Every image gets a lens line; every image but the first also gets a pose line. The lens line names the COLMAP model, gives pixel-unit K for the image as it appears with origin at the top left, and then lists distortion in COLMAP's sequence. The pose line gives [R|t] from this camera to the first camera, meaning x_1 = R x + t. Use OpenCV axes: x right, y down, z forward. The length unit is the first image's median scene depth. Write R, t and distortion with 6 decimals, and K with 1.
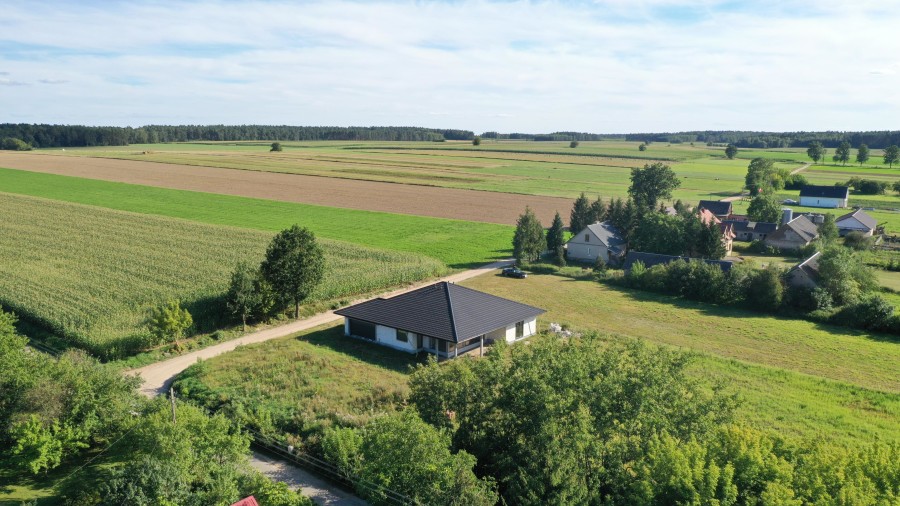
lens RADIAL K [[707.1, 0, 437.6], [0, 707.1, 252.4], [0, 0, 1]] dist [0.001935, -0.005558]
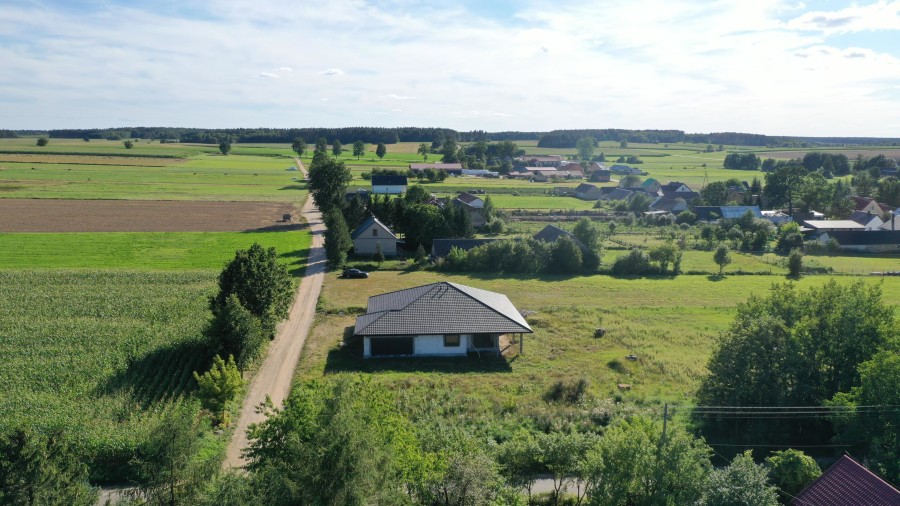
lens RADIAL K [[707.1, 0, 437.6], [0, 707.1, 252.4], [0, 0, 1]] dist [0.001935, -0.005558]
pose [[0.705368, -0.118403, 0.698883, -0.131827], [0.114169, 0.992055, 0.052843, -0.010650], [-0.699587, 0.042517, 0.713281, 0.052784]]
